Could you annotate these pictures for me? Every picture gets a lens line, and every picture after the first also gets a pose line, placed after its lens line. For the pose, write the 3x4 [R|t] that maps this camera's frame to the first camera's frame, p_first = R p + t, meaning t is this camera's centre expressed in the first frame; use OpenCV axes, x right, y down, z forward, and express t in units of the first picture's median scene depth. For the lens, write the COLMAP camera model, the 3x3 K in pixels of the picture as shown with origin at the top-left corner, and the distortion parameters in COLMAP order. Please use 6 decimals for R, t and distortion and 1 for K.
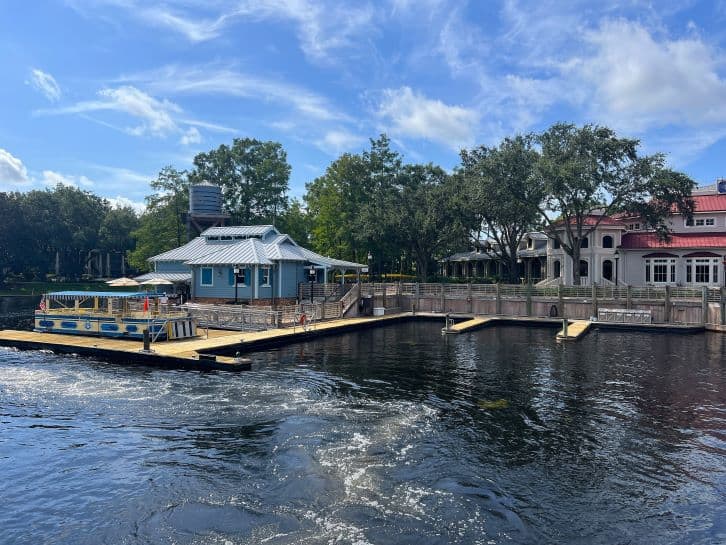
lens RADIAL K [[550.4, 0, 363.0], [0, 550.4, 272.5], [0, 0, 1]] dist [0.119556, -0.187995]
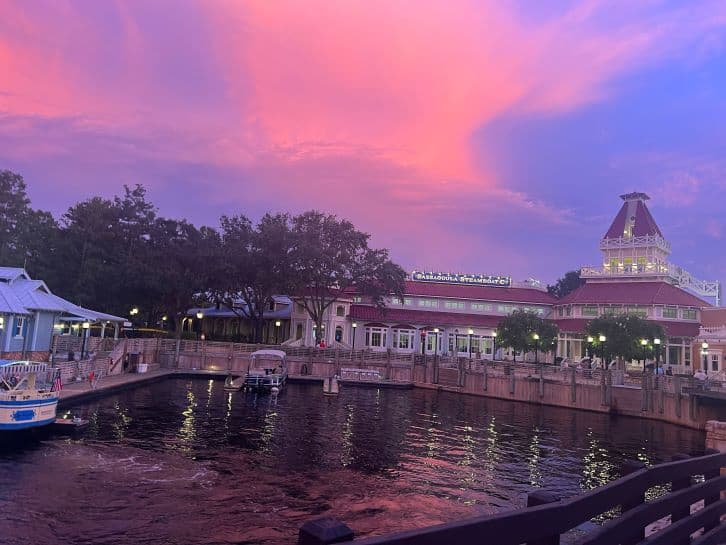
lens RADIAL K [[550.4, 0, 363.0], [0, 550.4, 272.5], [0, 0, 1]] dist [0.119556, -0.187995]
pose [[0.857324, 0.105251, 0.503903, -0.146436], [-0.059834, 0.992615, -0.105528, -0.015950], [-0.511288, 0.060321, 0.857290, -0.069179]]
